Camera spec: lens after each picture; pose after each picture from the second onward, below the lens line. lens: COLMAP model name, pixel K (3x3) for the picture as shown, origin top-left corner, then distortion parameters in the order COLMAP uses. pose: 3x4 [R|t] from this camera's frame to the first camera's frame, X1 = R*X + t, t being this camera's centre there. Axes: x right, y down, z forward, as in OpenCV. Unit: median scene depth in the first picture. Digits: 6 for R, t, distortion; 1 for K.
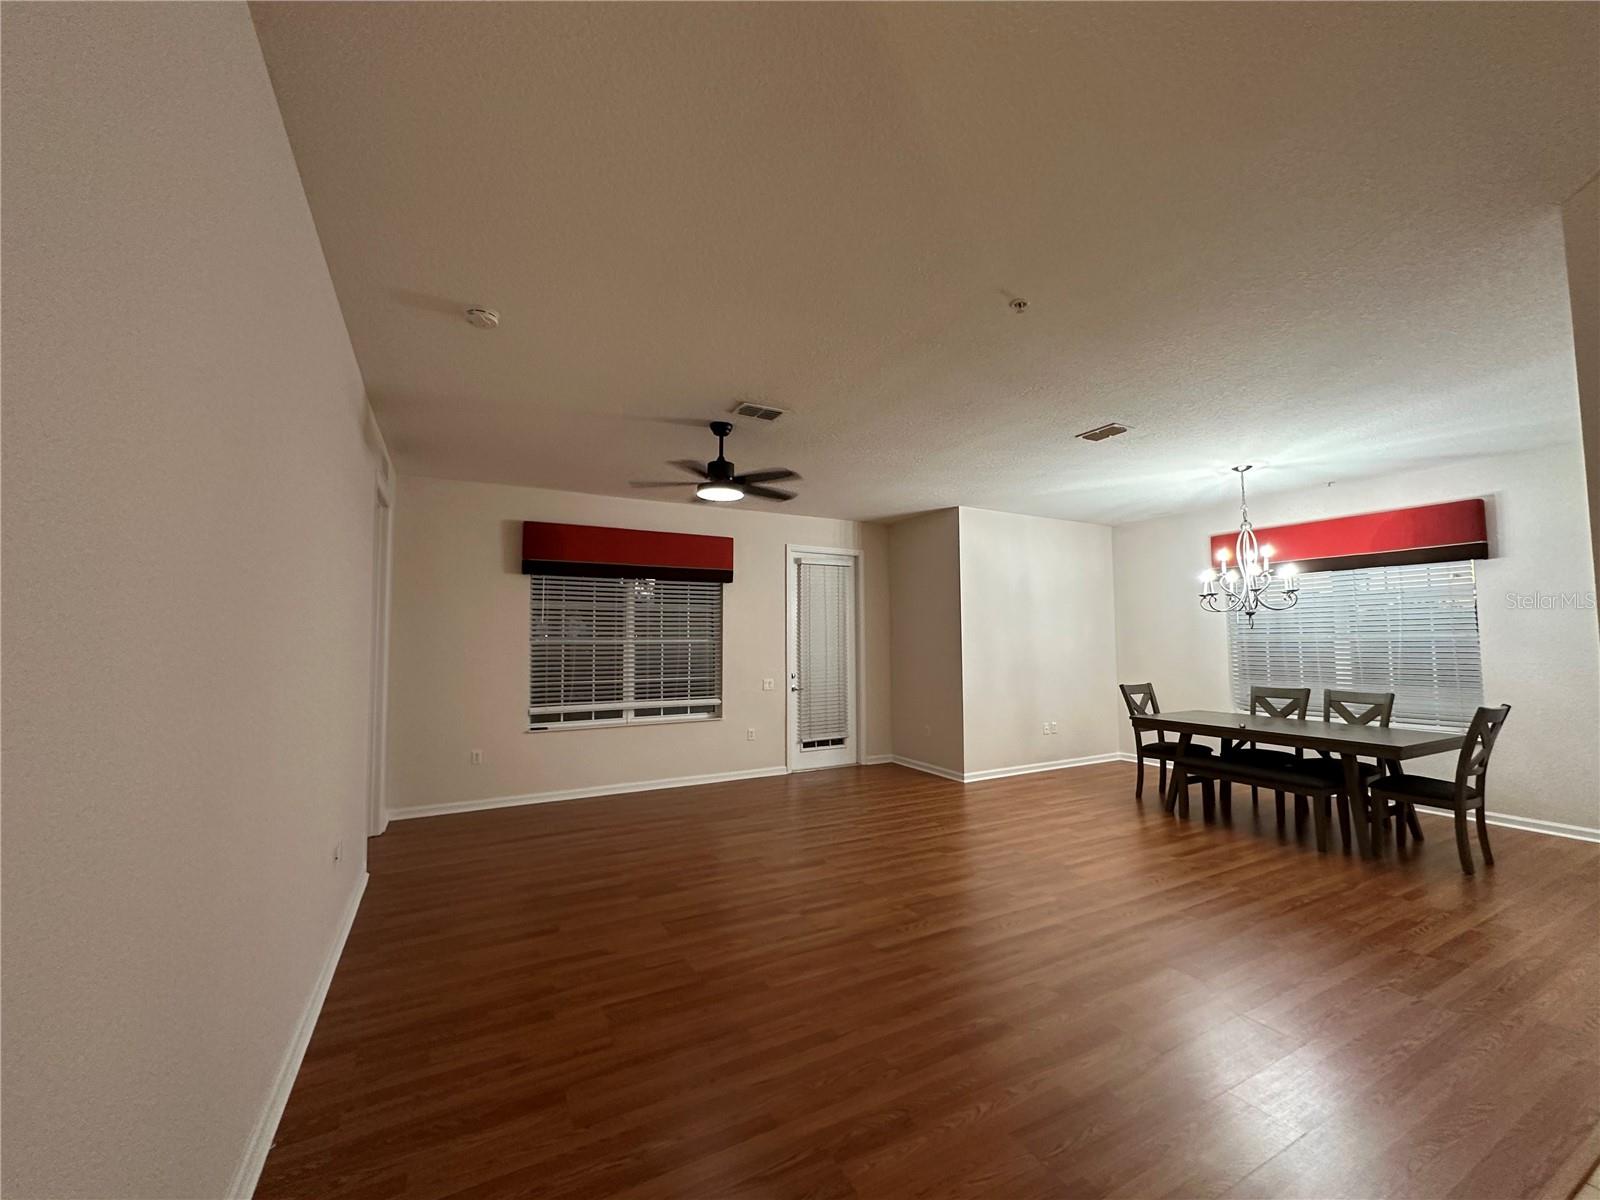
lens RADIAL K [[636.7, 0, 802.1], [0, 636.7, 601.7], [0, 0, 1]] dist [-0.002030, 0.000244]
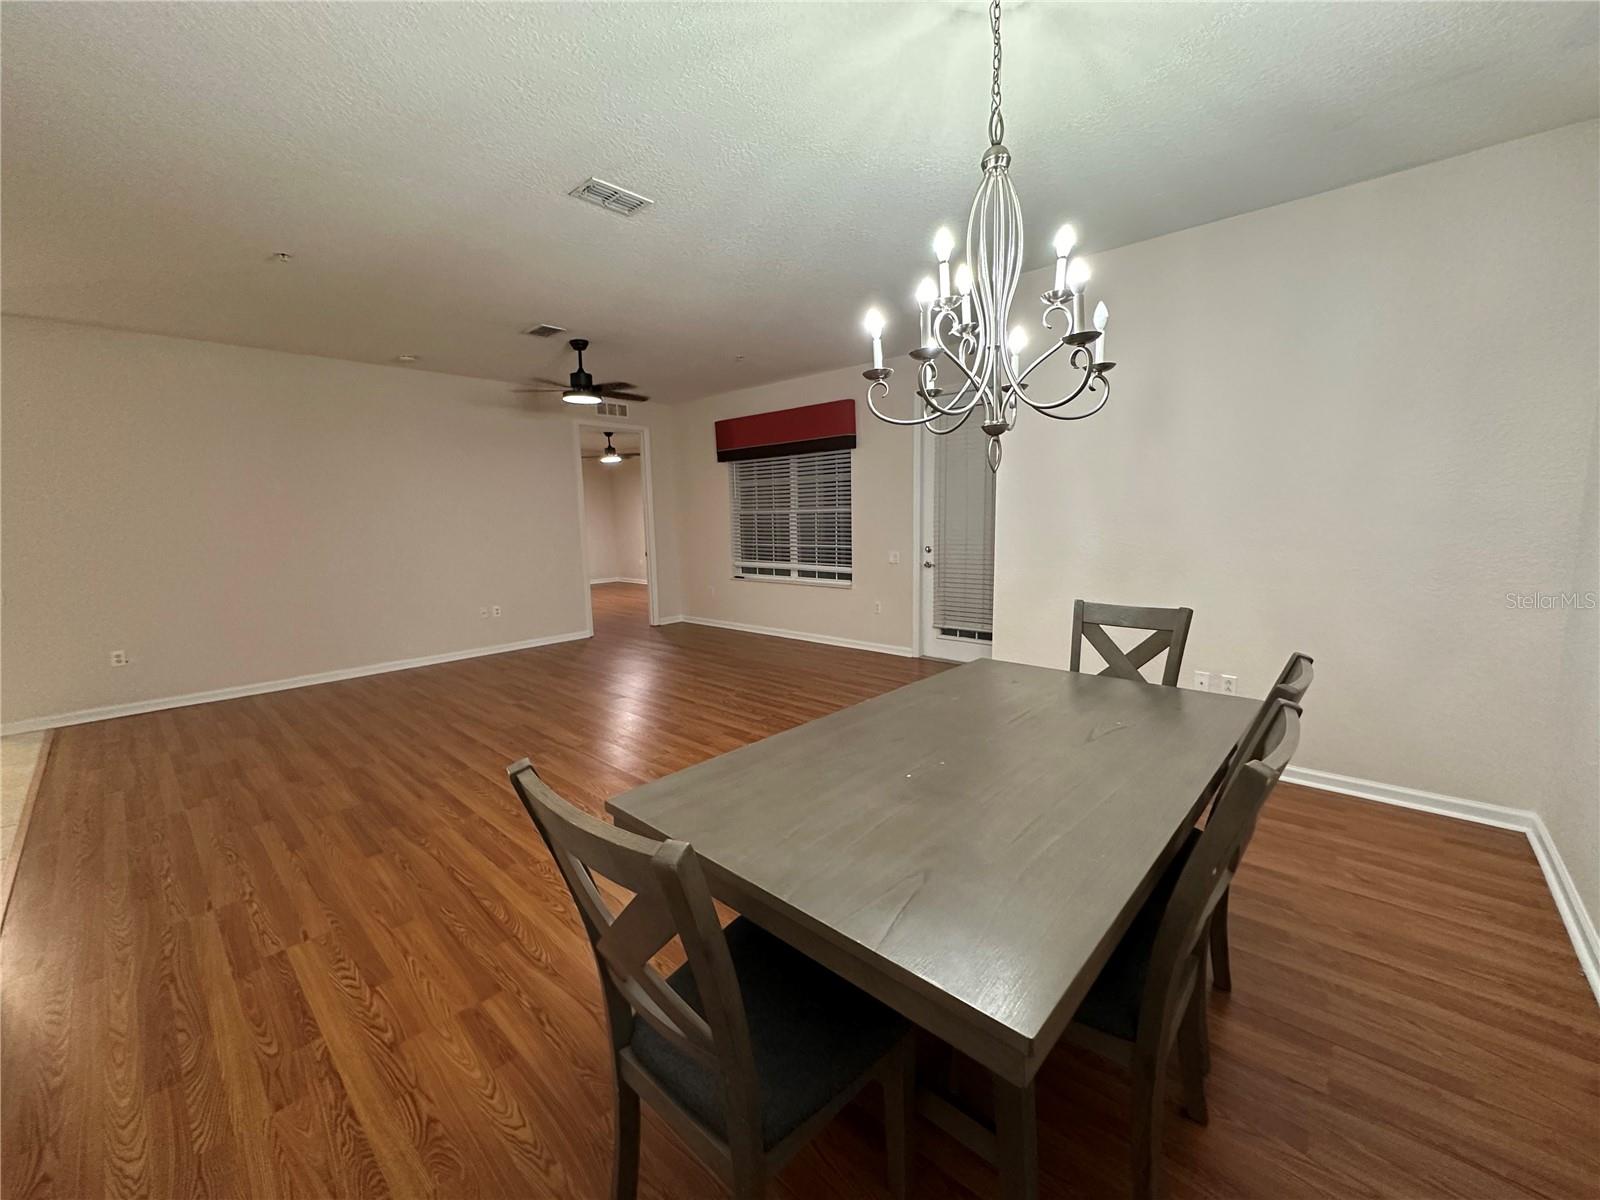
lens RADIAL K [[637.1, 0, 798.6], [0, 637.1, 601.0], [0, 0, 1]] dist [-0.004134, 0.000641]
pose [[0.325893, 0.126934, -0.936847, 0.848827], [0.078742, 0.983858, 0.160695, 0.038682], [0.942122, -0.126138, 0.310637, 0.647497]]
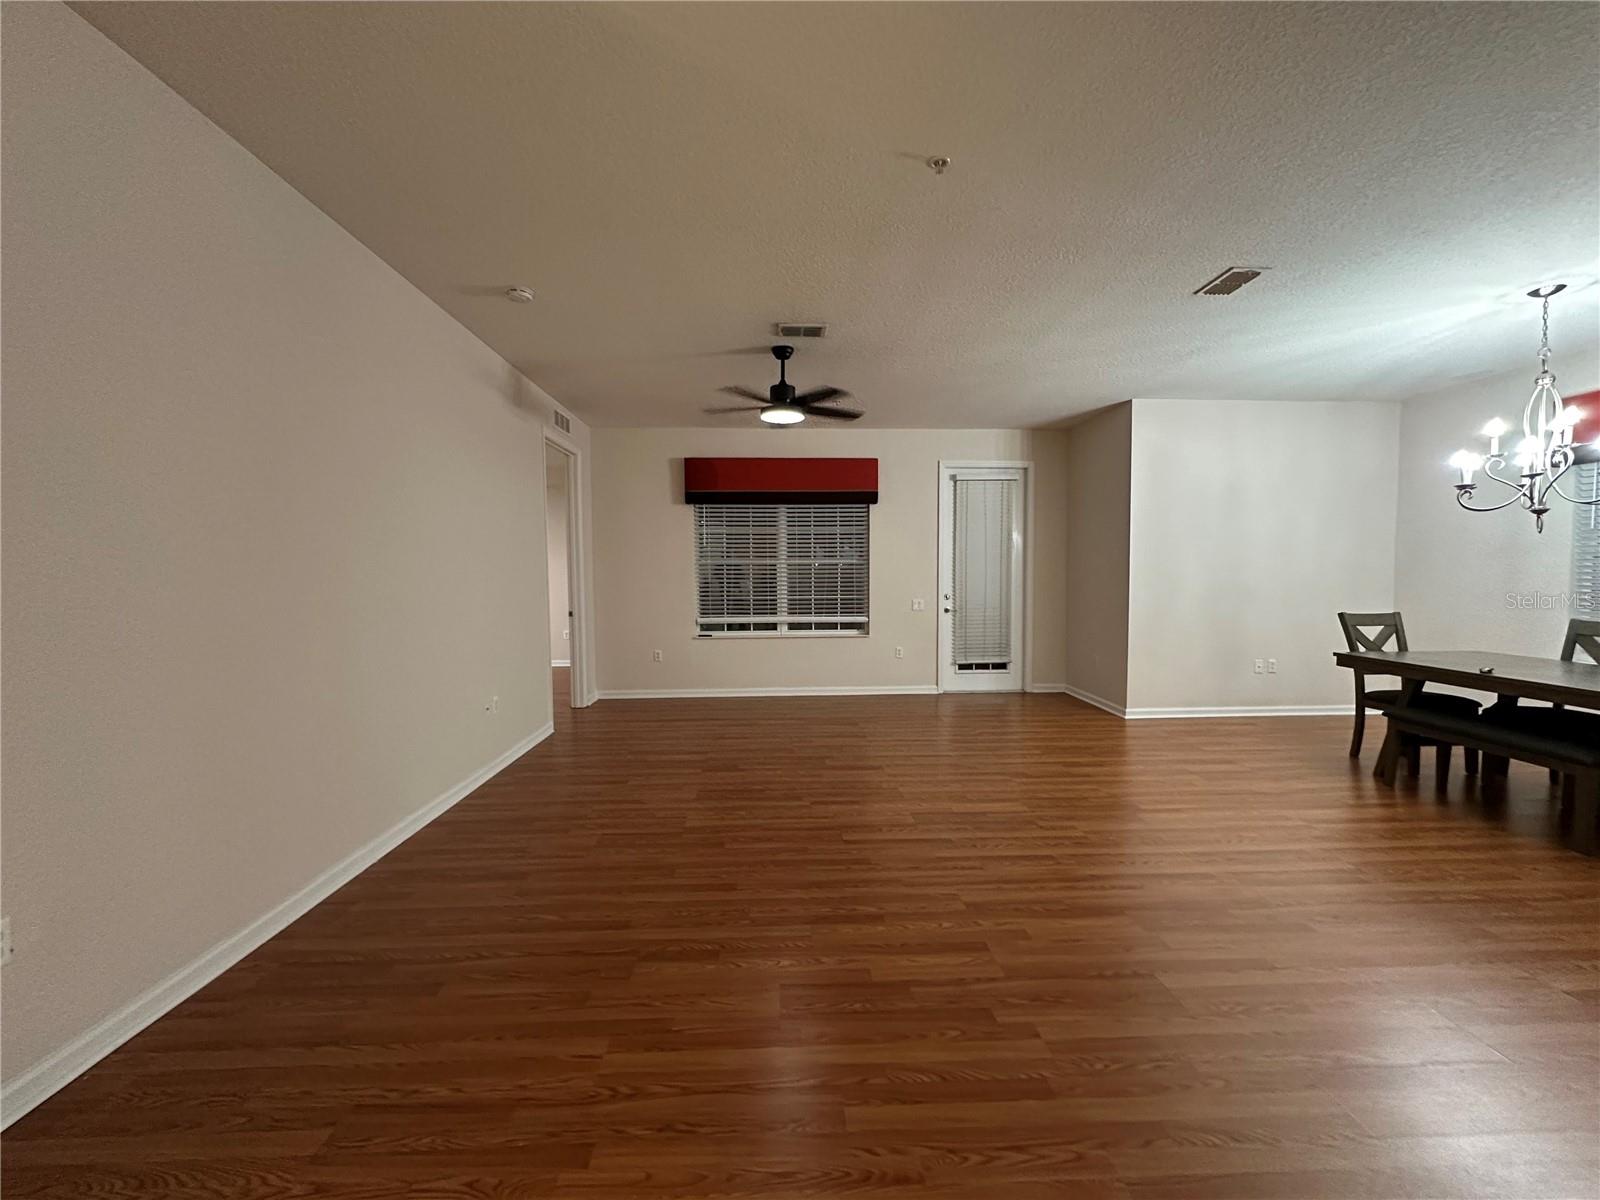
lens RADIAL K [[636.7, 0, 802.1], [0, 636.7, 601.7], [0, 0, 1]] dist [-0.002030, 0.000244]
pose [[0.898100, 0.020189, -0.439328, 0.249069], [0.028870, 0.994085, 0.104699, 0.017249], [0.438844, -0.106713, 0.892204, 0.029052]]
